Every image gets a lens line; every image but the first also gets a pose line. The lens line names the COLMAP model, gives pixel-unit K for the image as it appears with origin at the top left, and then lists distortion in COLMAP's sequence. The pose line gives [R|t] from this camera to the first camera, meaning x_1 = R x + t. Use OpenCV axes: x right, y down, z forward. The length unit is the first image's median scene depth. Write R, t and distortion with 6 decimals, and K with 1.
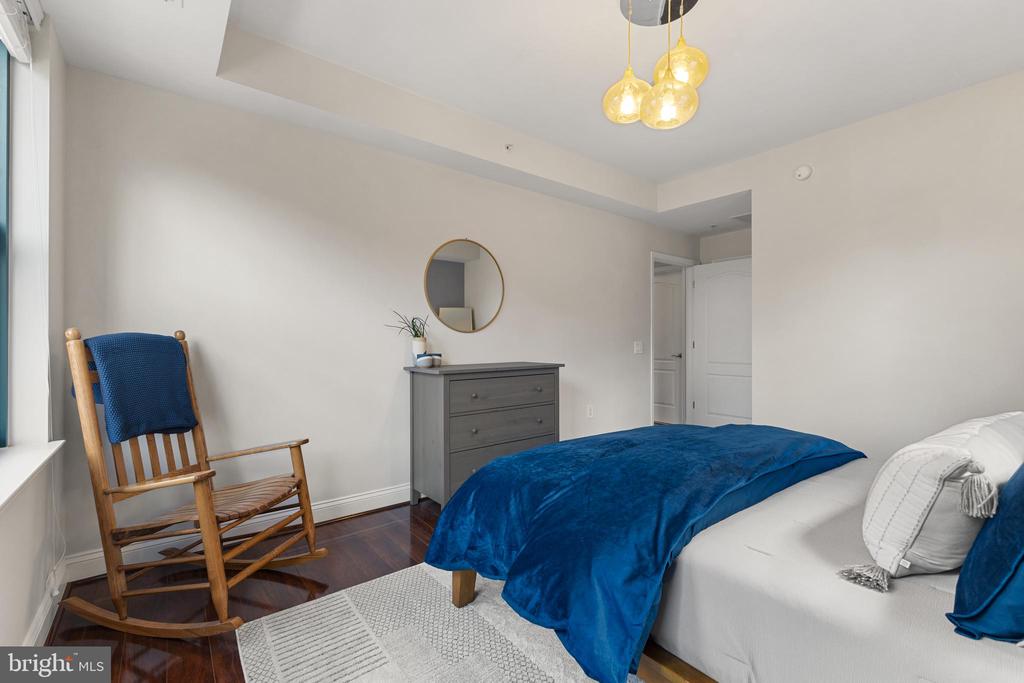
lens RADIAL K [[442.5, 0, 514.4], [0, 442.5, 330.3], [0, 0, 1]] dist [0.002718, -0.000117]
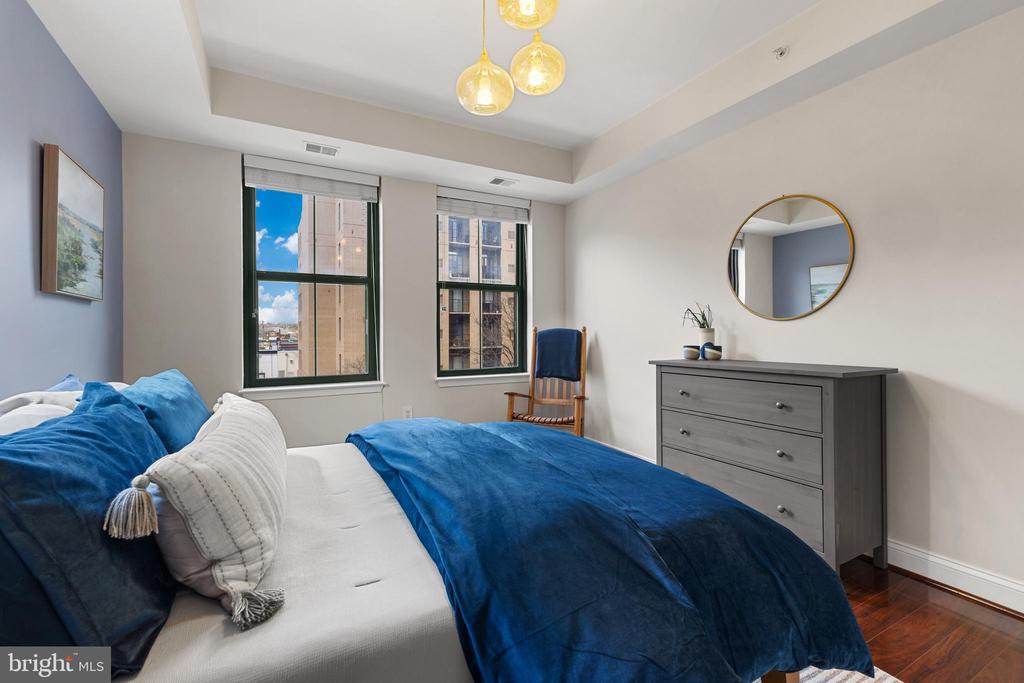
lens RADIAL K [[448.8, 0, 510.6], [0, 448.8, 321.9], [0, 0, 1]] dist [0.004895, 0.000125]
pose [[-0.167751, -0.023336, -0.985553, 0.932234], [0.016124, 0.999521, -0.026411, 0.020641], [0.985698, -0.020322, -0.167294, 0.837501]]
